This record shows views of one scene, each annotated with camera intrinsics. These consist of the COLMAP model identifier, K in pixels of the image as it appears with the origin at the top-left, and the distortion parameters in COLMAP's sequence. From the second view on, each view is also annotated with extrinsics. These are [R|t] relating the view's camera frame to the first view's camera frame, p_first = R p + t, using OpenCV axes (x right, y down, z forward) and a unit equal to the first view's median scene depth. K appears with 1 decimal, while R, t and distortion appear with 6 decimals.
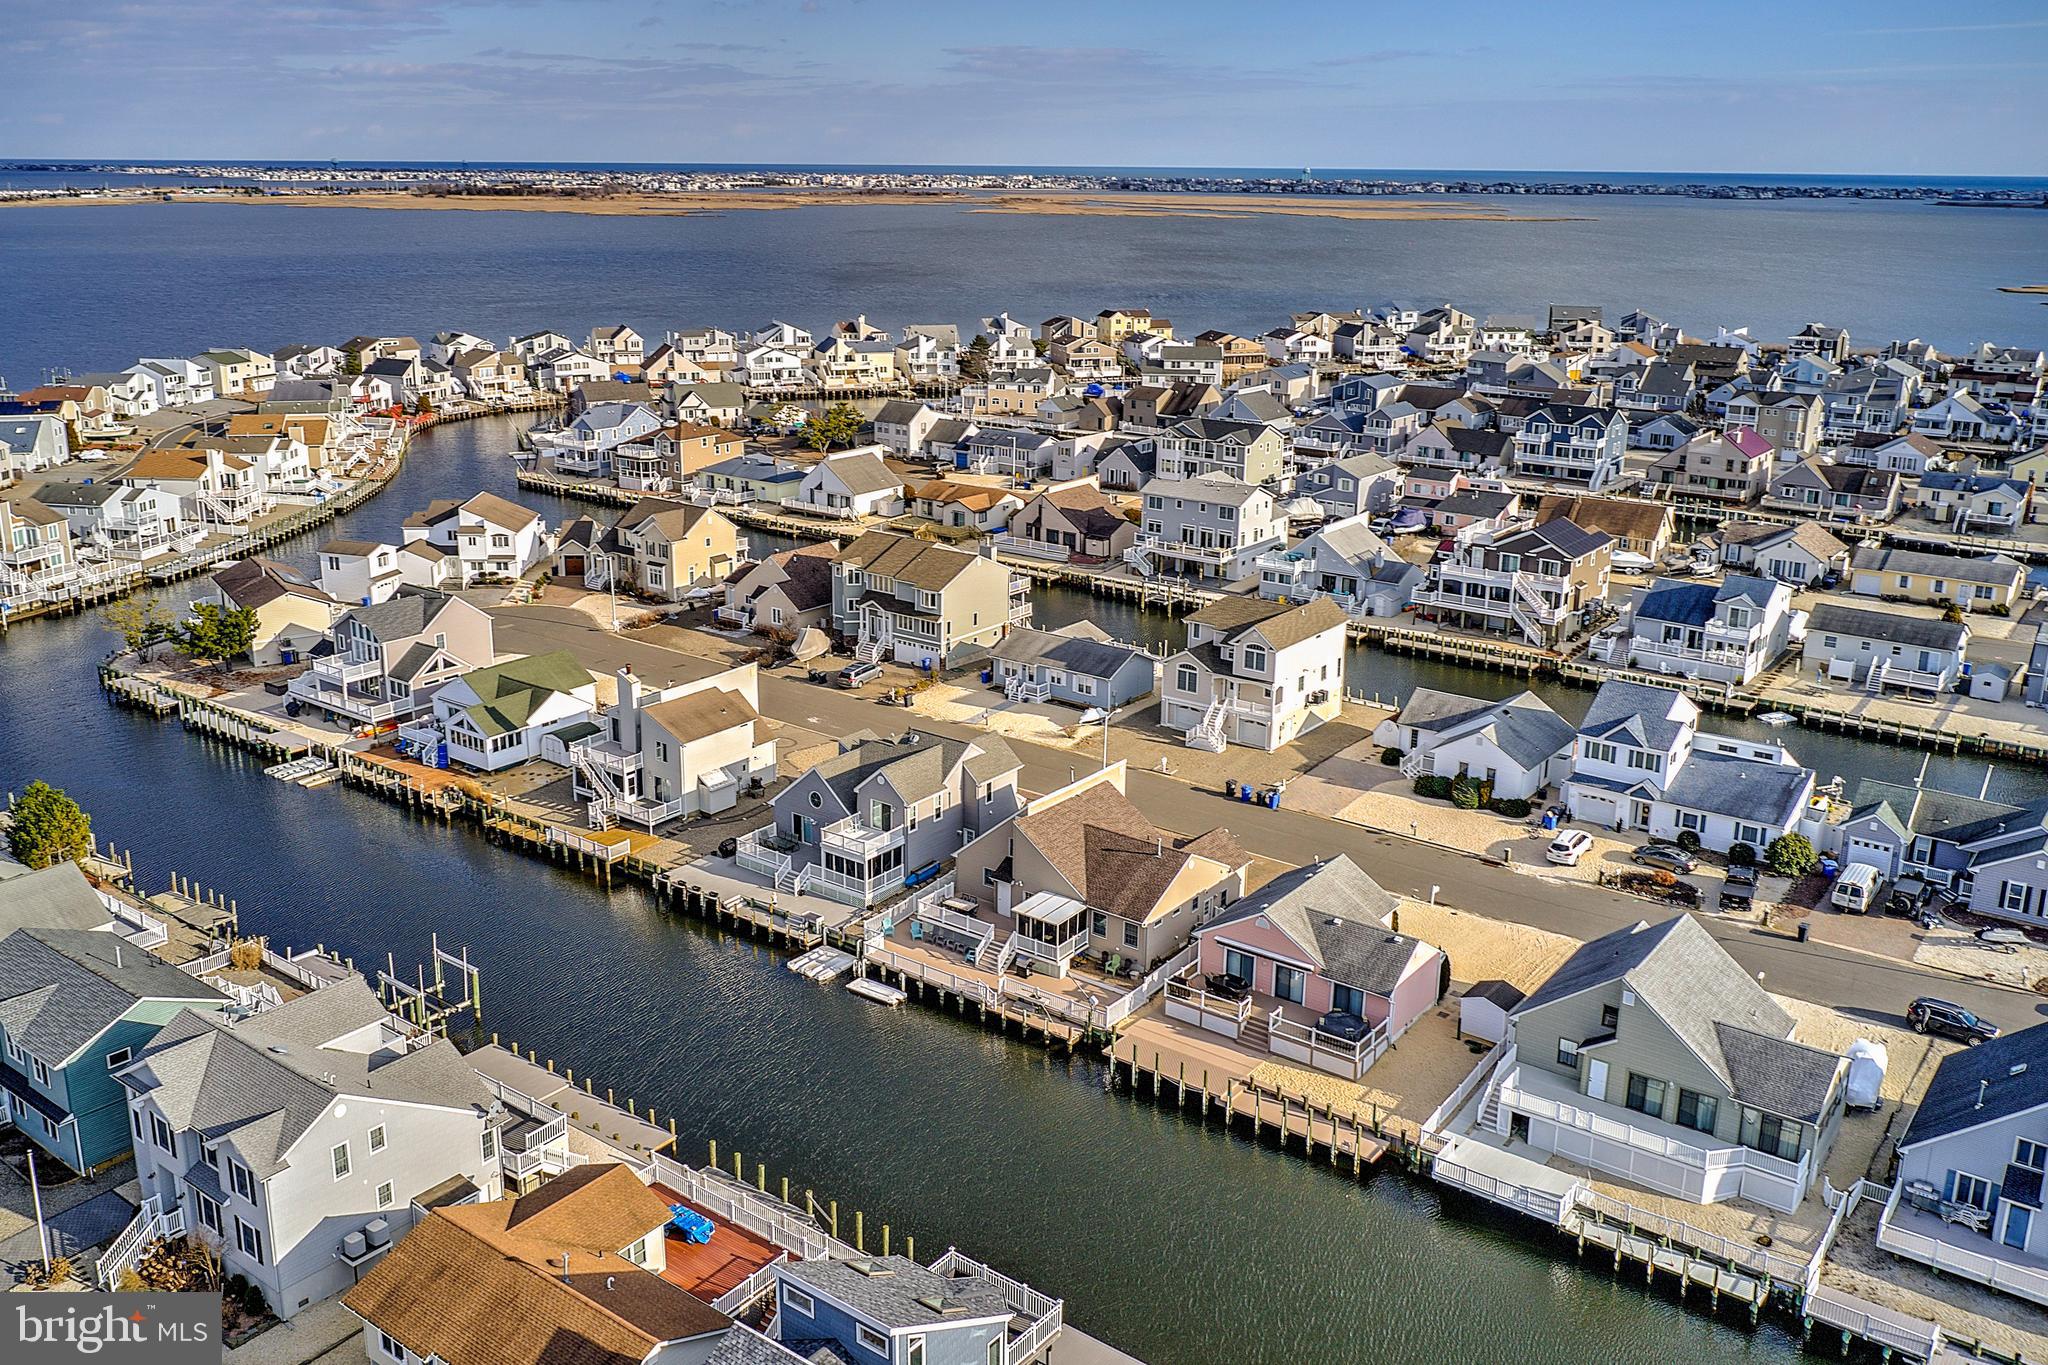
lens RADIAL K [[1732.4, 0, 996.3], [0, 1732.4, 635.4], [0, 0, 1]] dist [-0.004820, -0.005342]
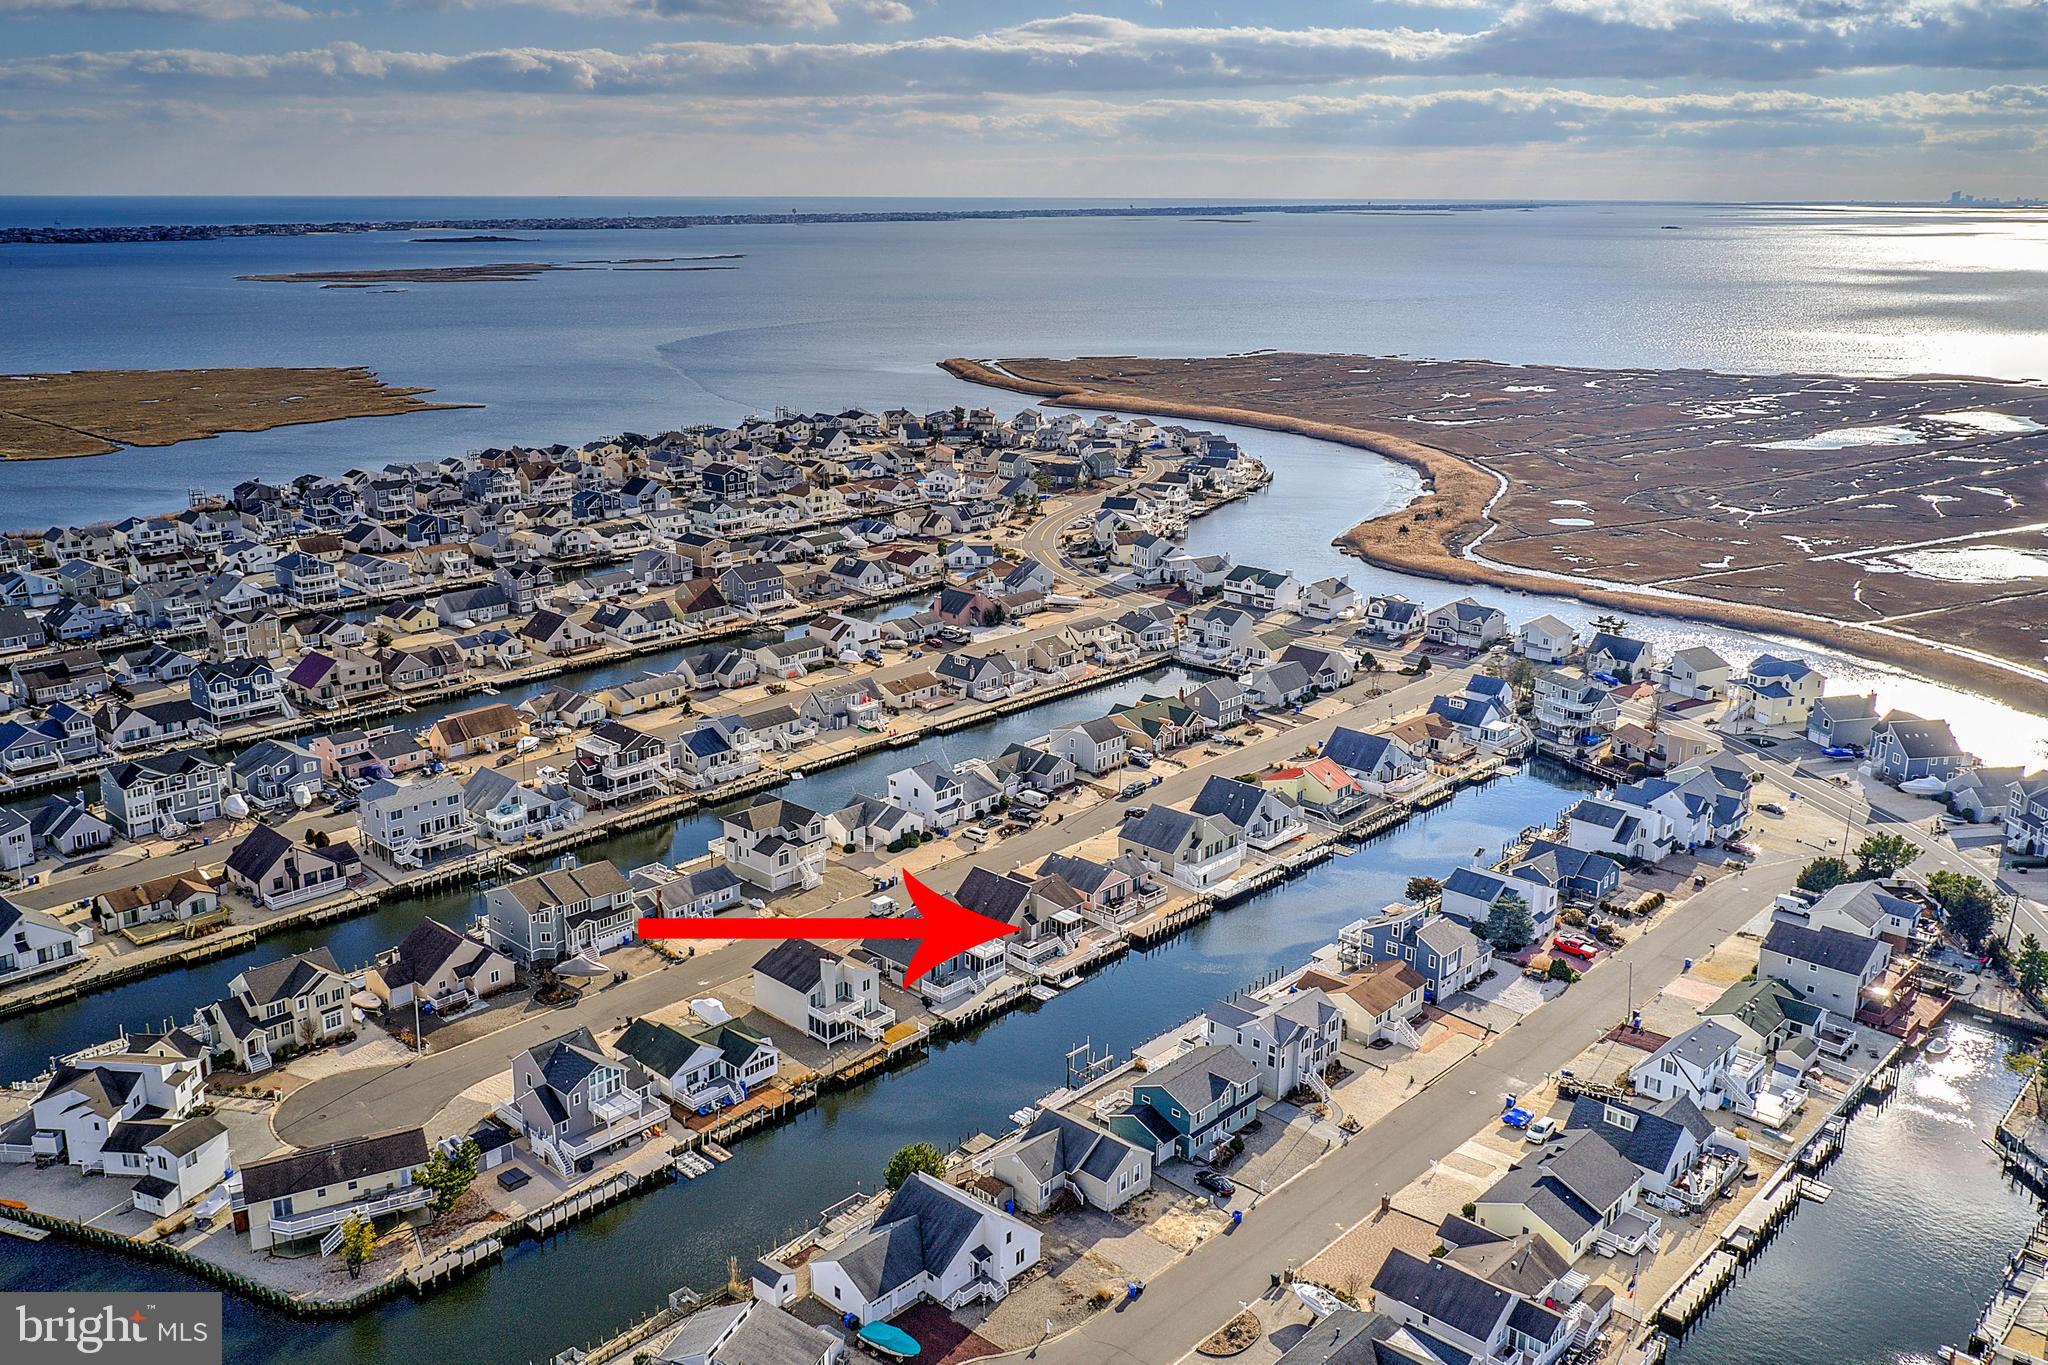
lens RADIAL K [[1732.4, 0, 996.3], [0, 1732.4, 635.4], [0, 0, 1]] dist [-0.004820, -0.005342]
pose [[0.107676, -0.256341, 0.960570, -1.467140], [0.260968, 0.939594, 0.221490, -0.510209], [-0.959323, 0.226829, 0.168069, 0.430472]]
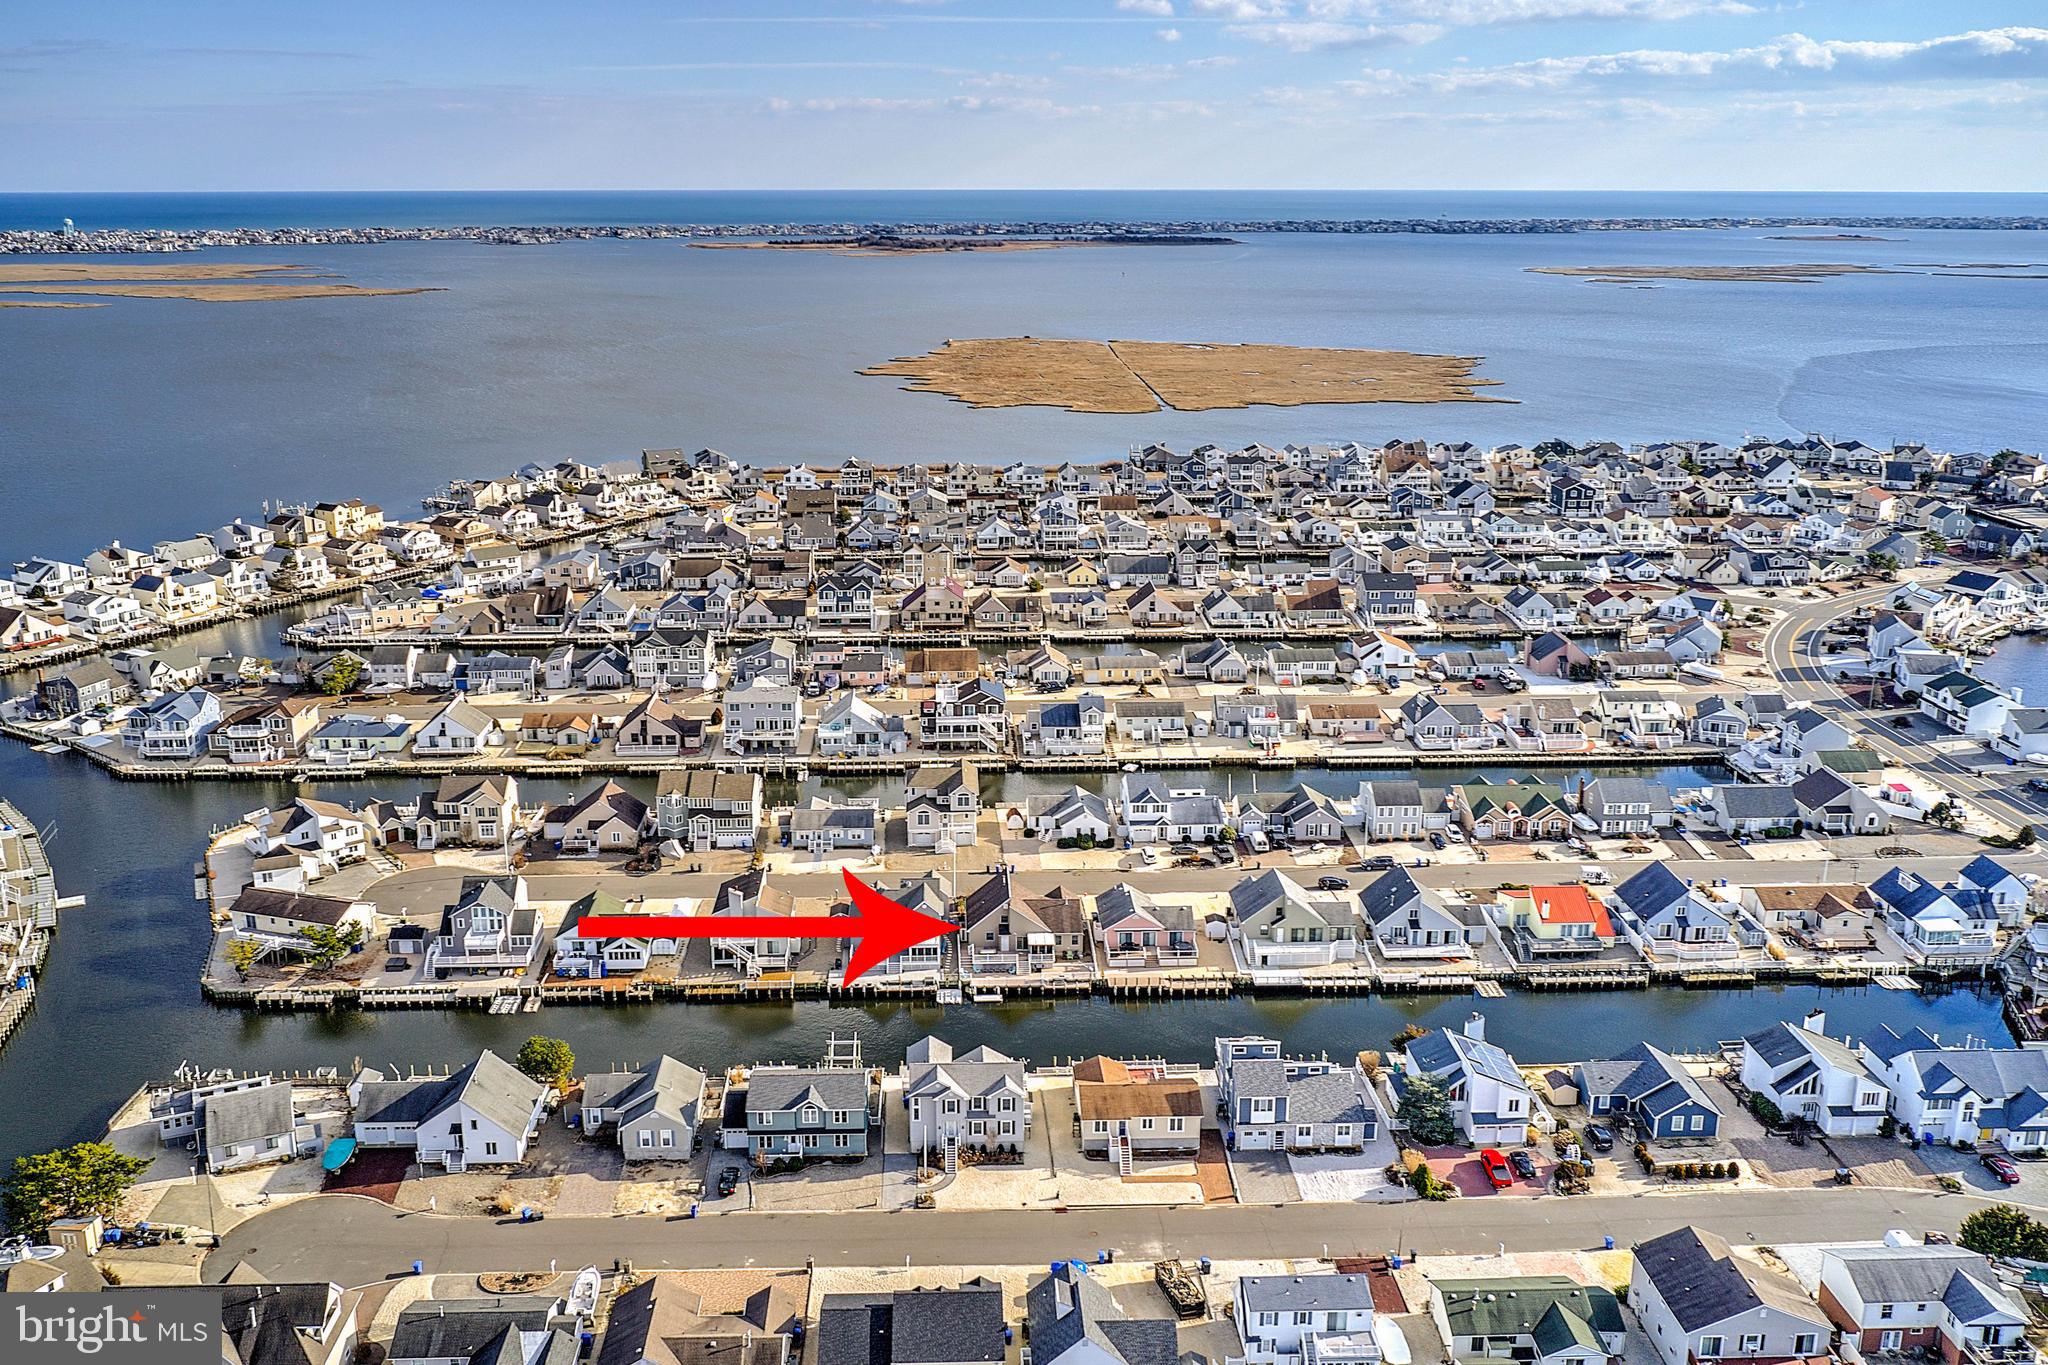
lens RADIAL K [[1732.2, 0, 992.9], [0, 1732.2, 612.9], [0, 0, 1]] dist [-0.011614, 0.007683]
pose [[0.773303, -0.161862, 0.613027, -0.918004], [0.174791, 0.983822, 0.039275, -0.247039], [-0.609467, 0.076780, 0.789085, -0.525298]]
